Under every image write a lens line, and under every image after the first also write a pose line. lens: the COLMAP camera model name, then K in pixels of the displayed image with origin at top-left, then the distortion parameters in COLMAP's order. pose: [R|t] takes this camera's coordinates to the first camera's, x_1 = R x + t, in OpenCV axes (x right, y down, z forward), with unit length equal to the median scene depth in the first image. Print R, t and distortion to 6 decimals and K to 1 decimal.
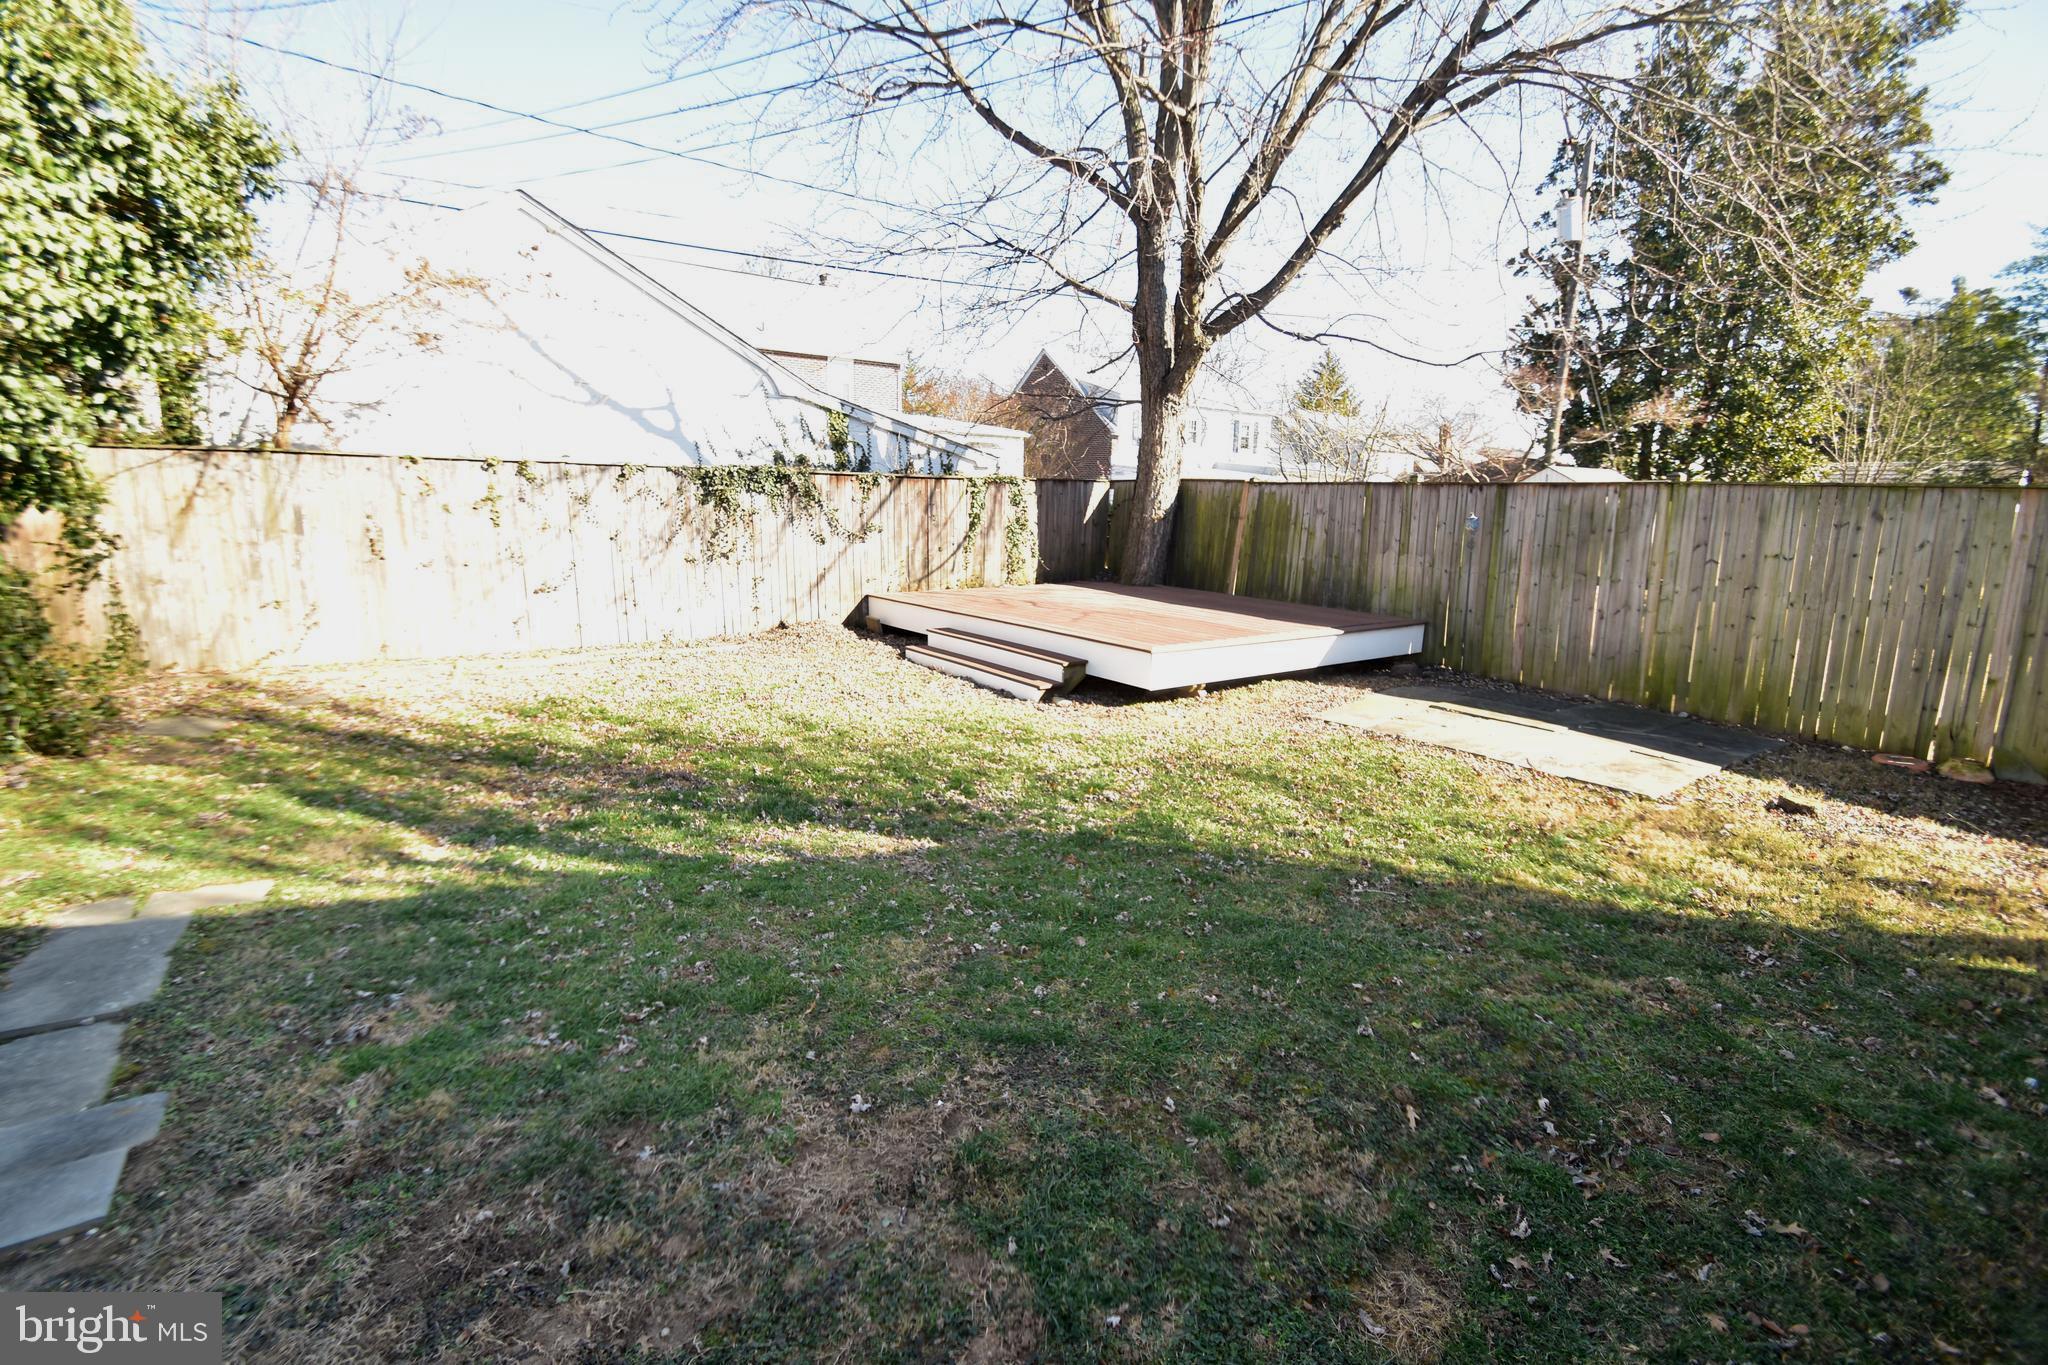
lens RADIAL K [[911.1, 0, 1004.7], [0, 911.1, 662.0], [0, 0, 1]] dist [0.003582, -0.007075]
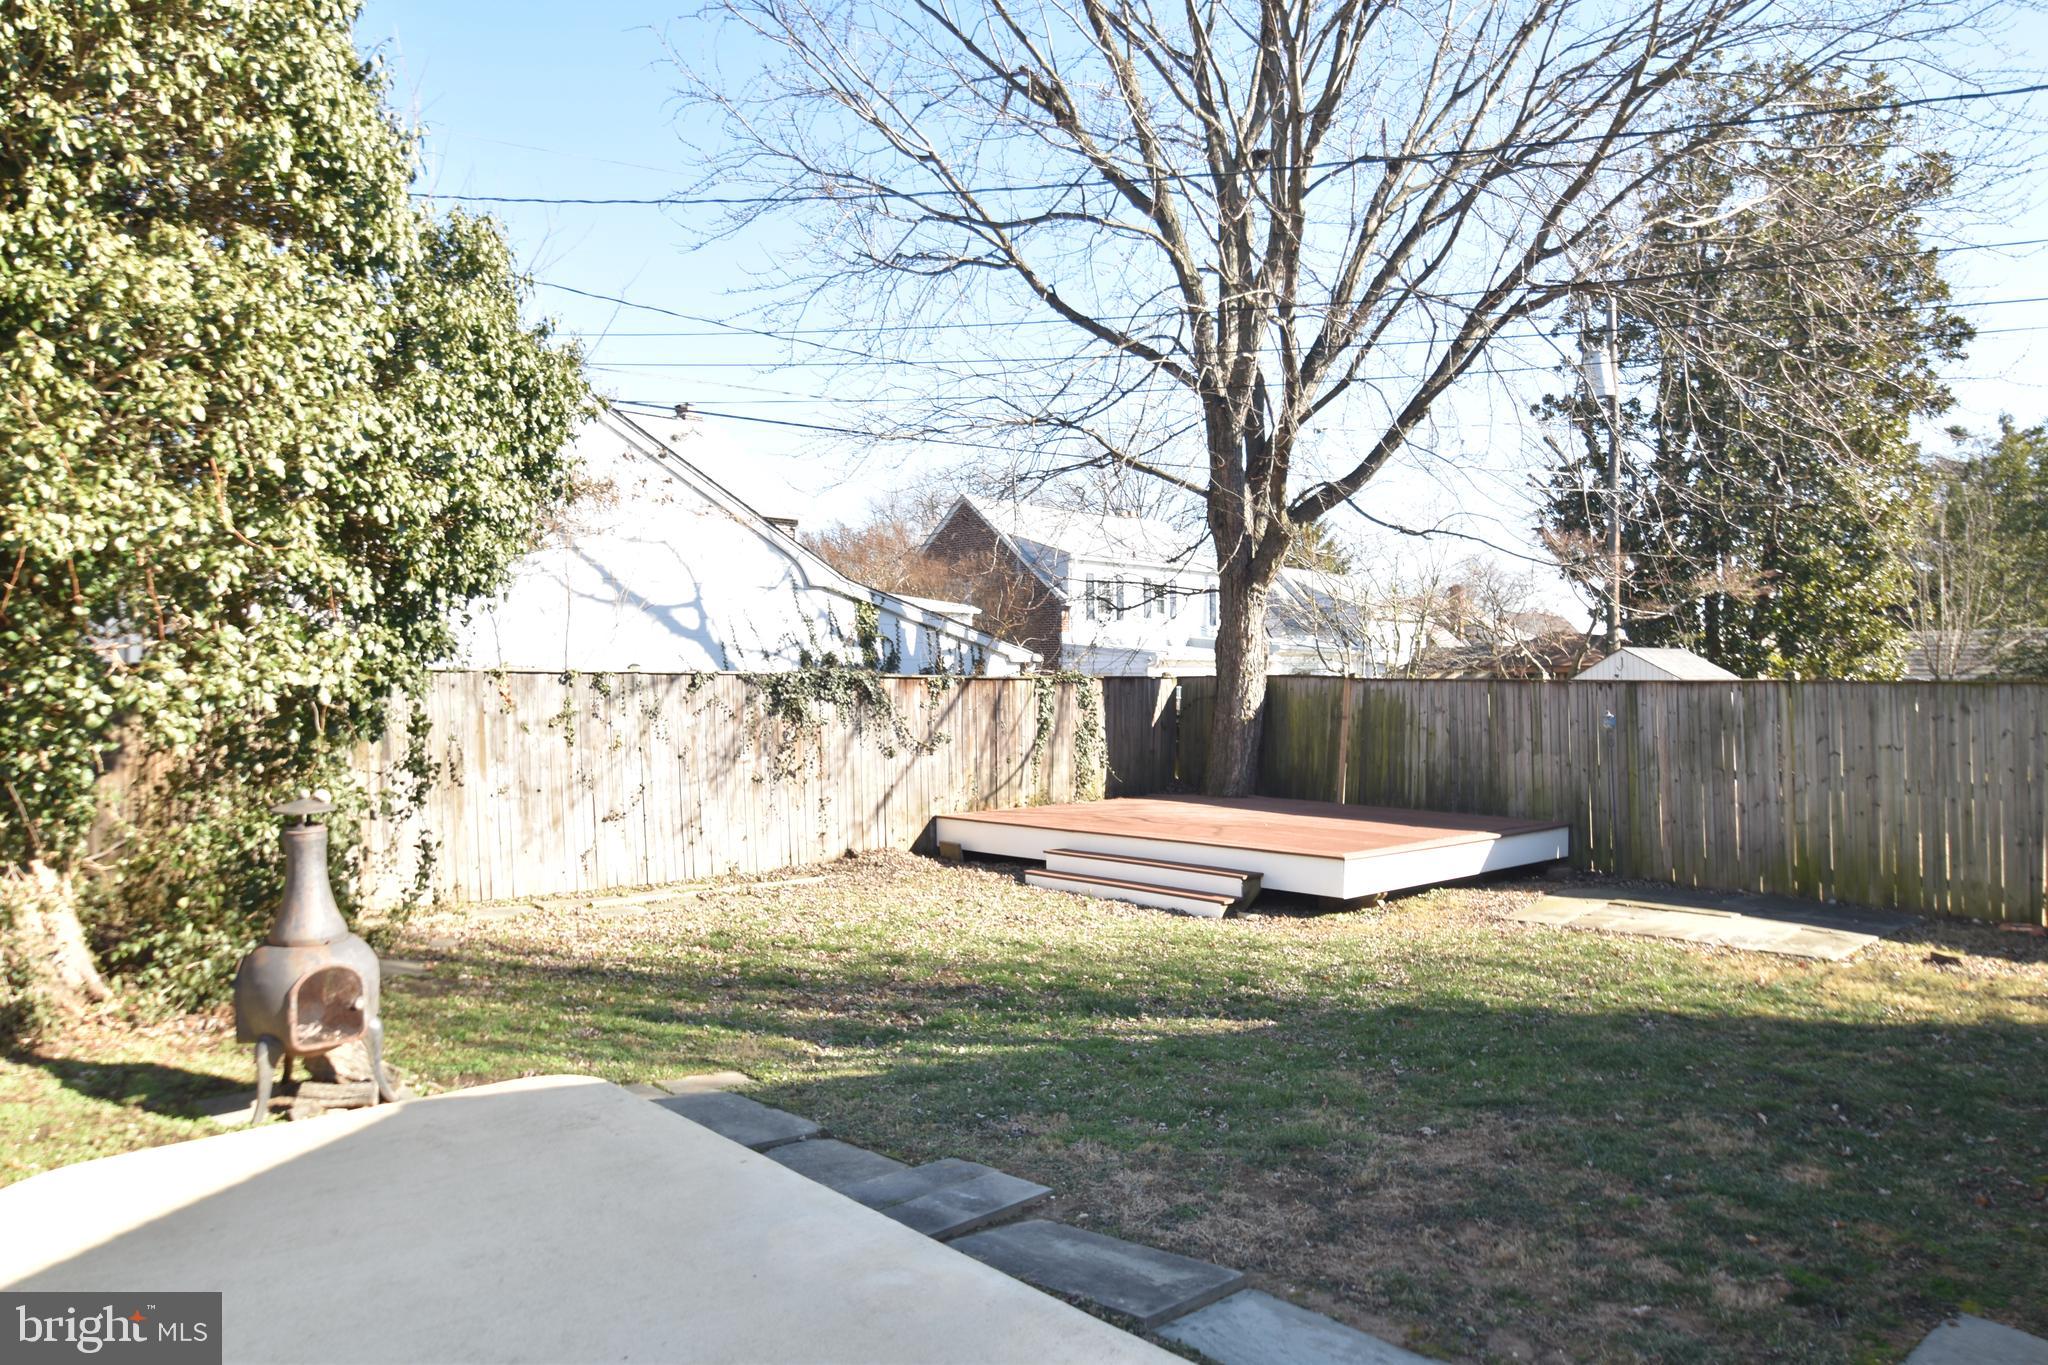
lens RADIAL K [[1322.9, 0, 1025.6], [0, 1322.9, 653.1], [0, 0, 1]] dist [-0.056373, 0.031600]
pose [[0.991477, -0.012727, 0.129658, -0.232051], [0.038317, 0.979685, -0.196846, 0.024398], [-0.124519, 0.200137, 0.971823, -0.248375]]
